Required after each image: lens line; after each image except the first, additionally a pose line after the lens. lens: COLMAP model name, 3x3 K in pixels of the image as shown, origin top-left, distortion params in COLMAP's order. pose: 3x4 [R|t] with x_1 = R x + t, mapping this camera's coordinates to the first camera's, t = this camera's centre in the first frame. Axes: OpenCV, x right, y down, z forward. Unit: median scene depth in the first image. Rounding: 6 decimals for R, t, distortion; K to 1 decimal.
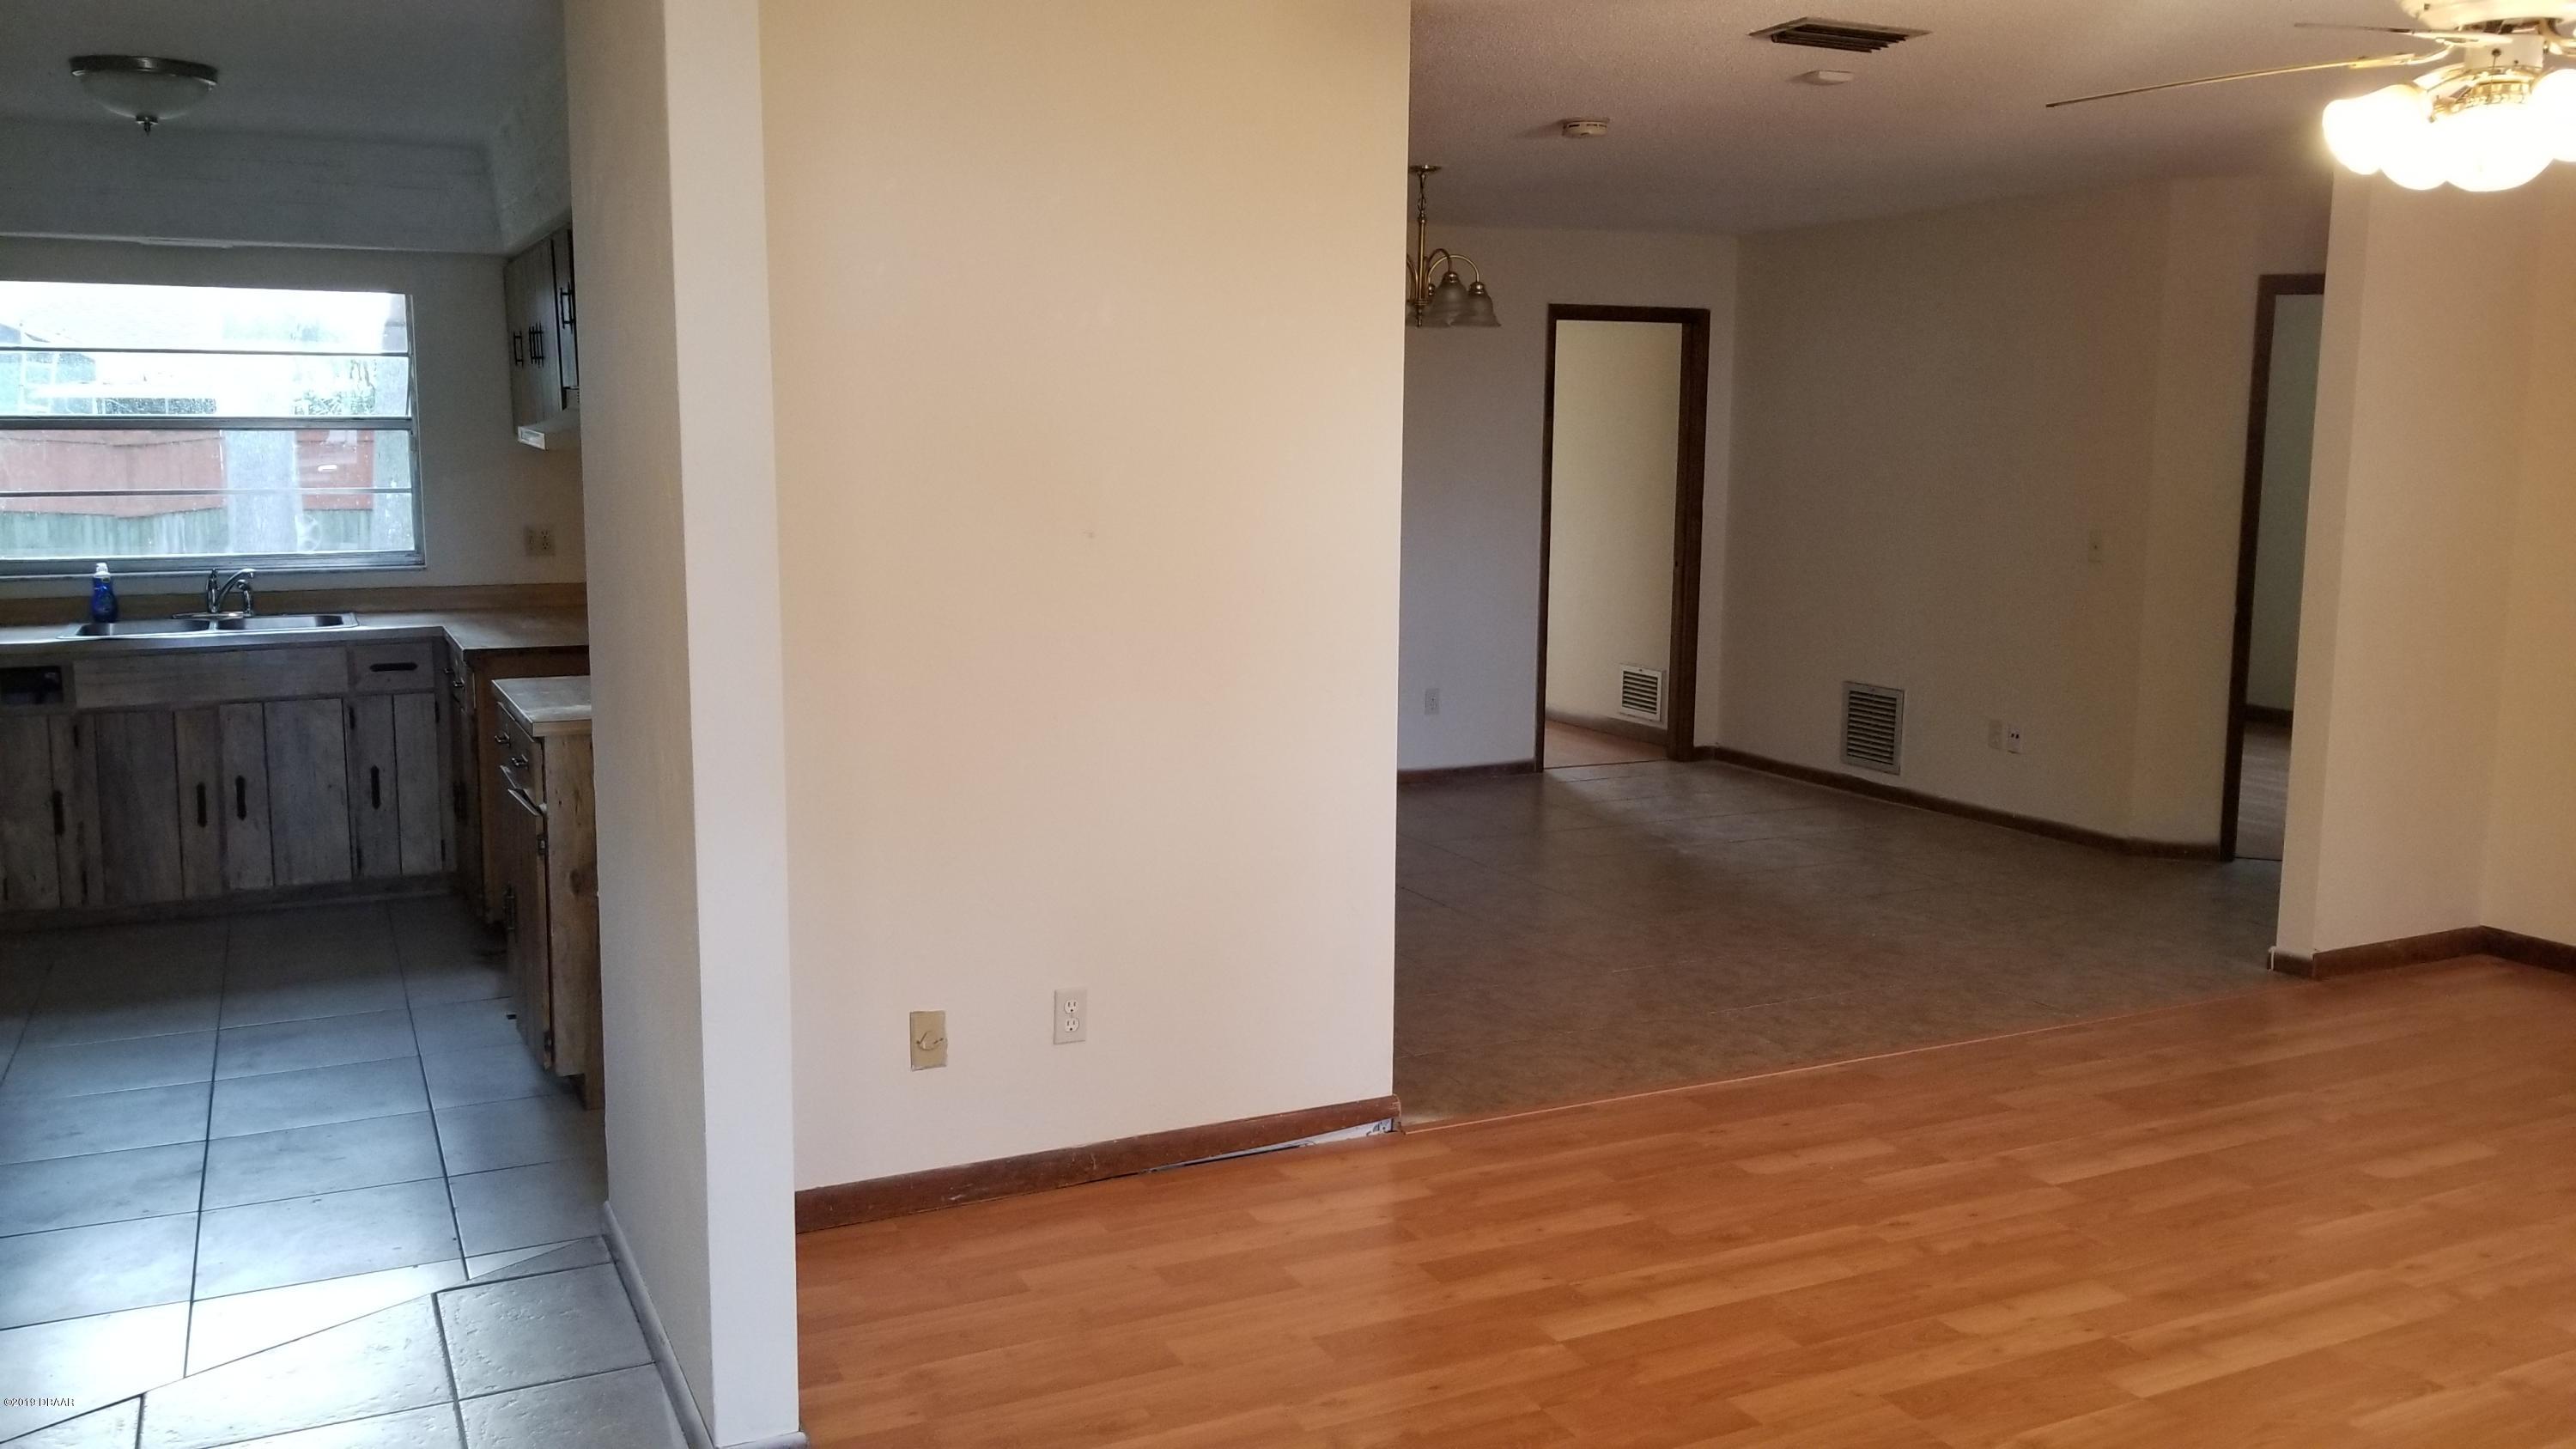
lens RADIAL K [[2011.9, 0, 1269.2], [0, 2011.9, 654.7], [0, 0, 1]] dist [0.079674, -0.148948]
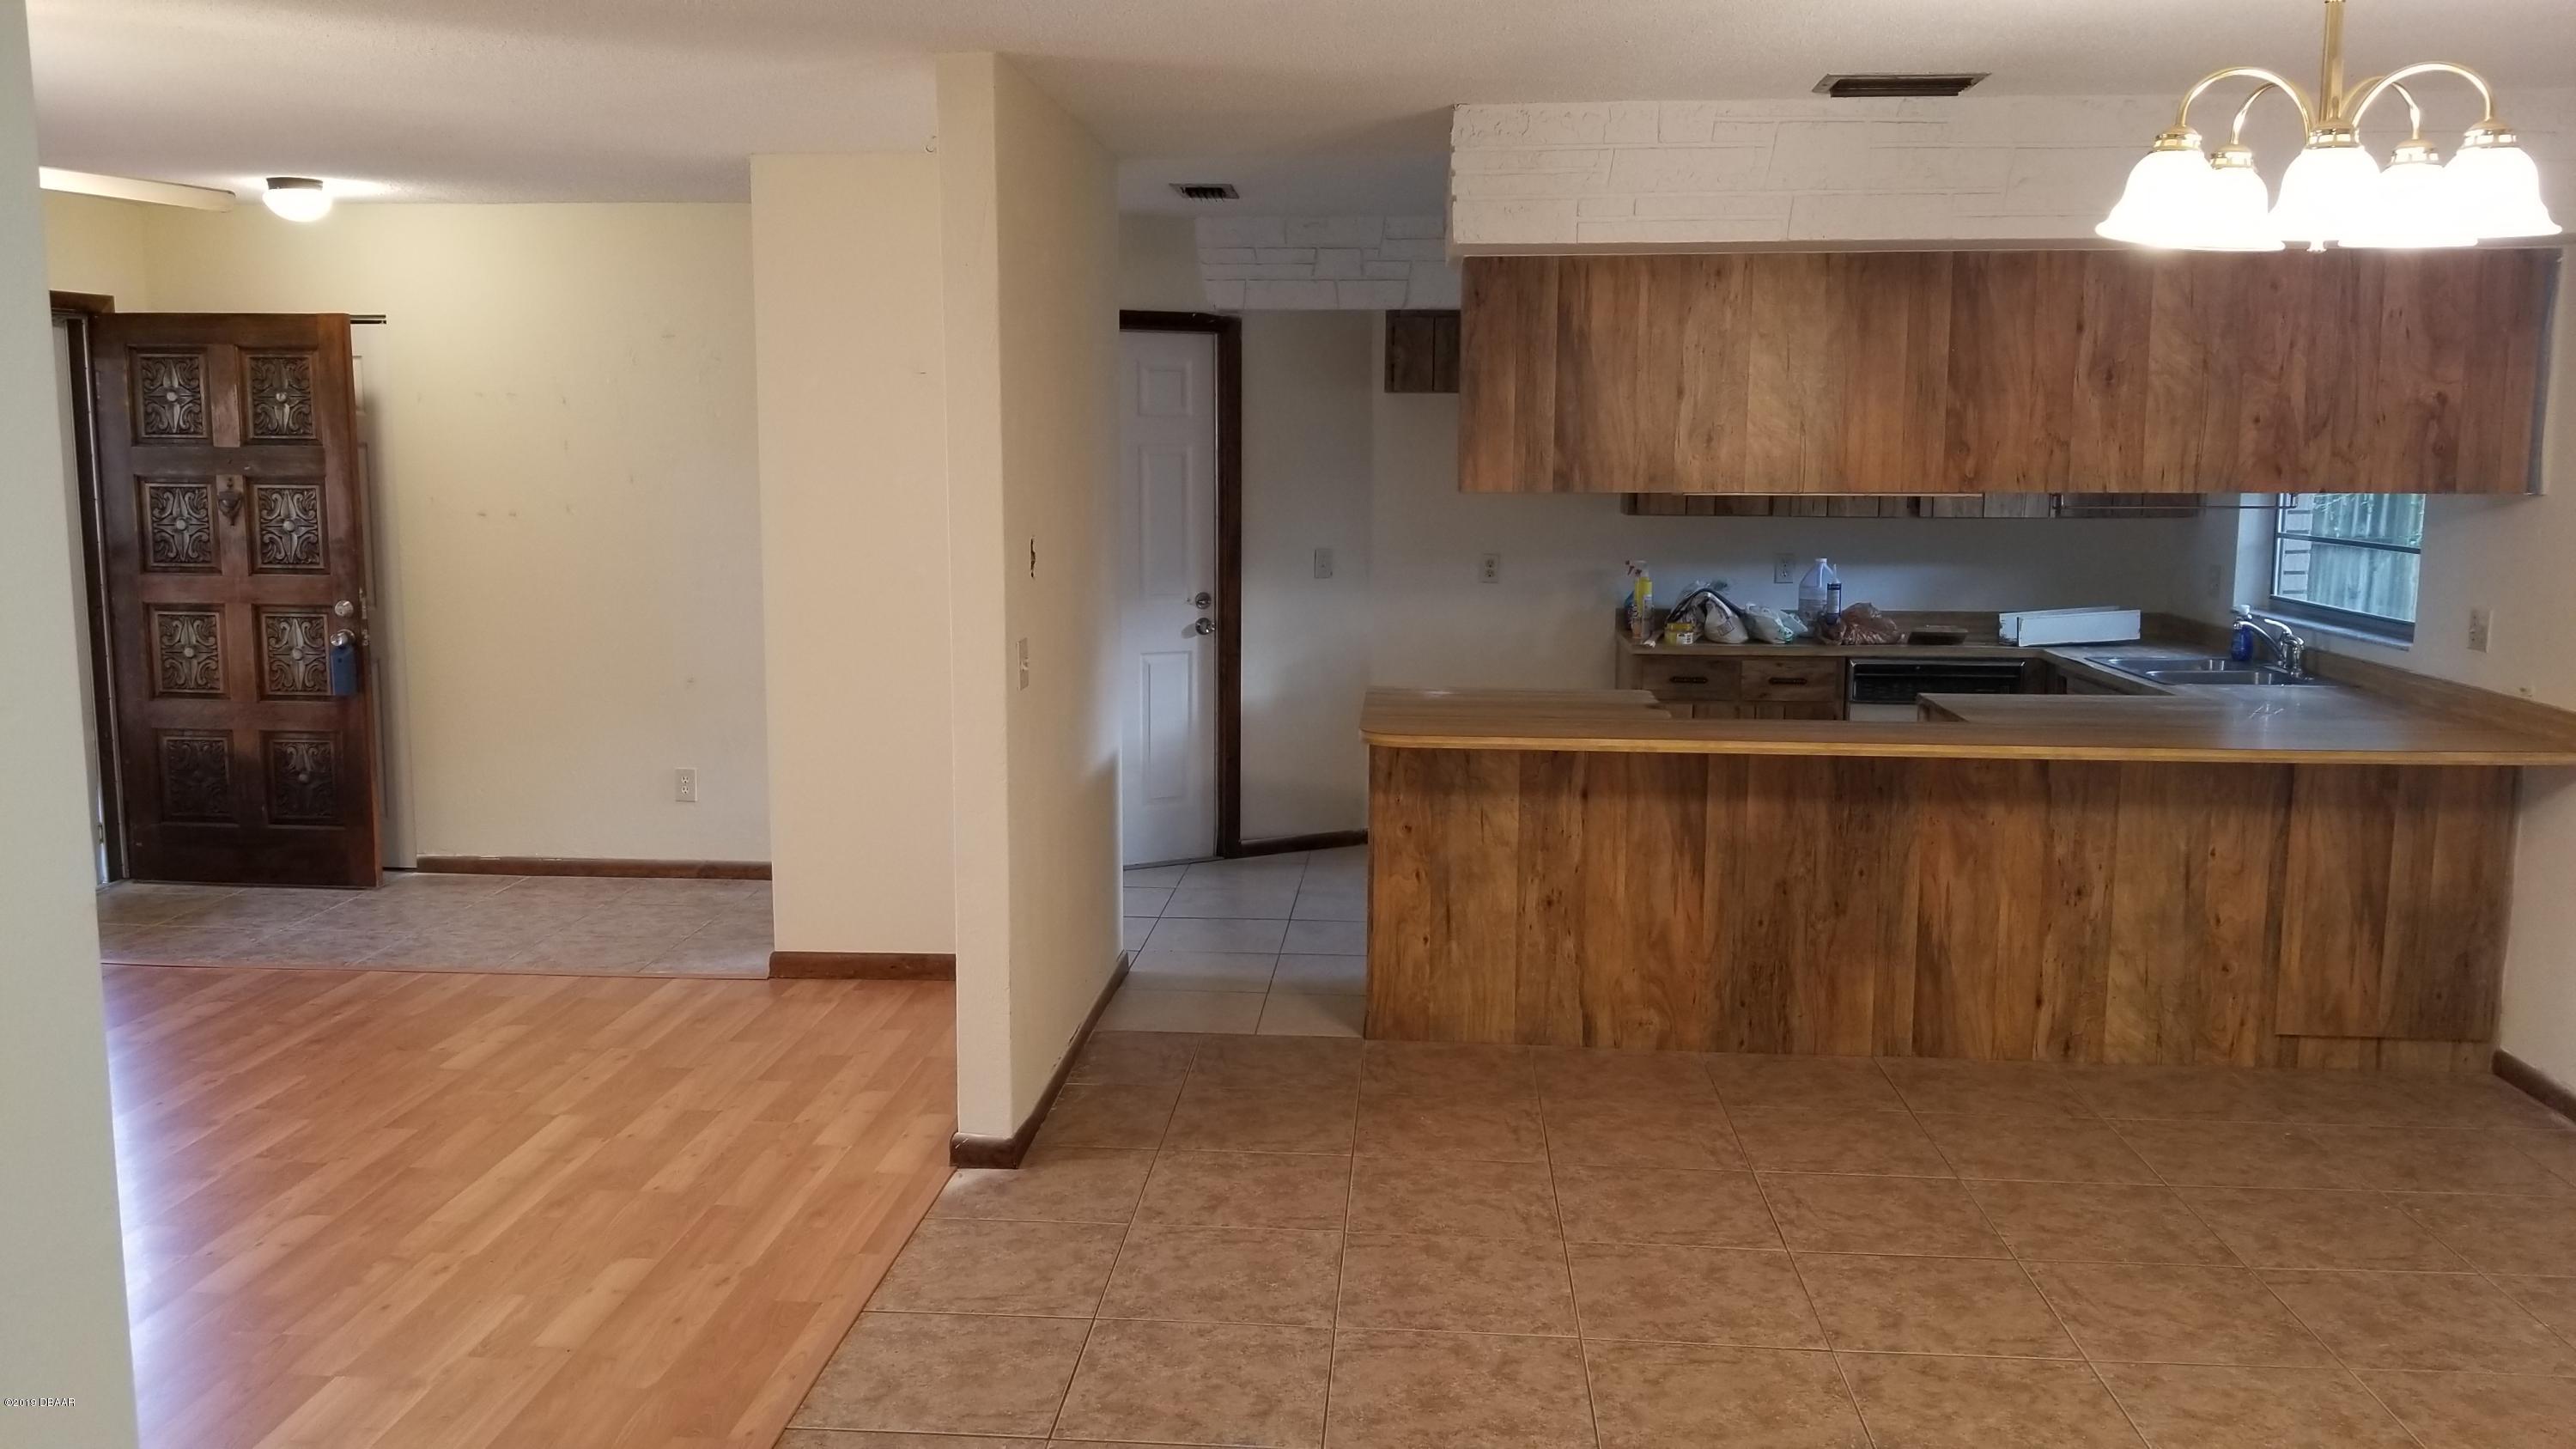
lens RADIAL K [[2011.9, 0, 1265.4], [0, 2011.9, 707.8], [0, 0, 1]] dist [0.079674, -0.148948]
pose [[-0.507418, 0.108620, -0.854826, 0.823284], [-0.102357, 0.977402, 0.184954, -0.193056], [0.855599, 0.181347, -0.484834, 1.577214]]
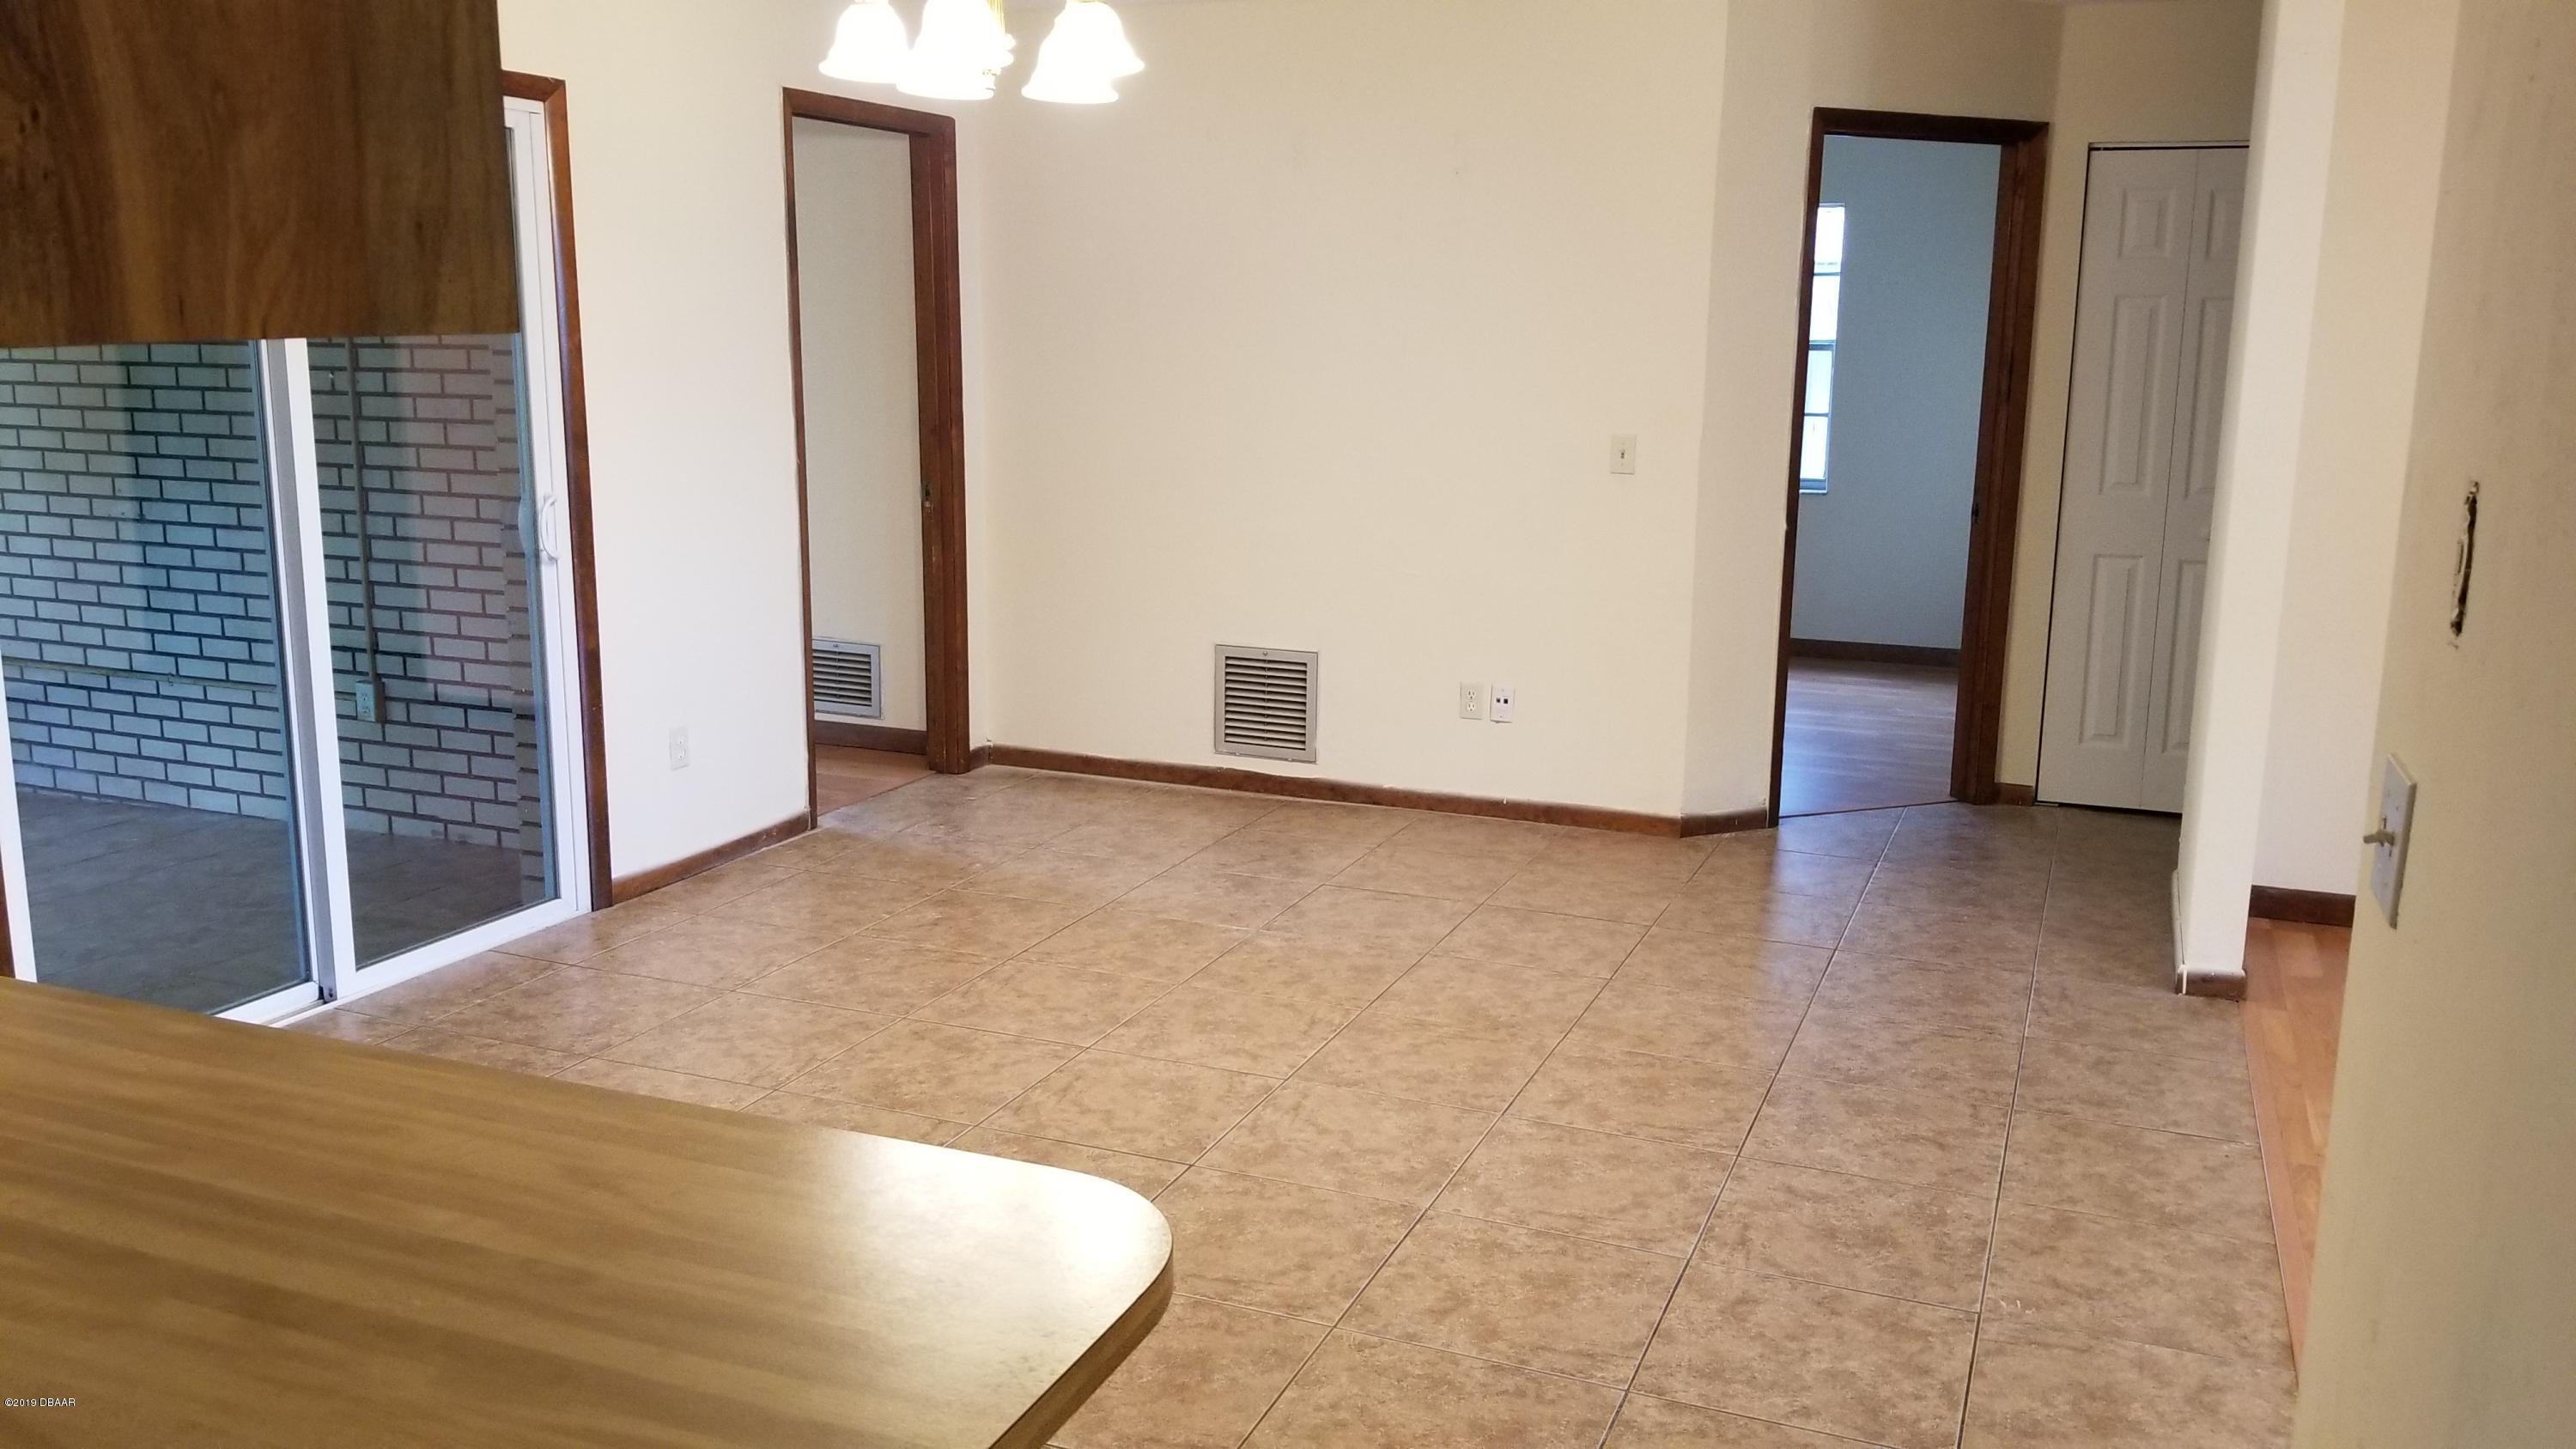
lens RADIAL K [[2011.9, 0, 1274.5], [0, 2011.9, 689.0], [0, 0, 1]] dist [0.079674, -0.148948]
pose [[0.750216, -0.118720, 0.650447, -0.353147], [0.066598, 0.992313, 0.104305, -0.089533], [-0.657830, -0.034932, 0.752356, 0.839657]]
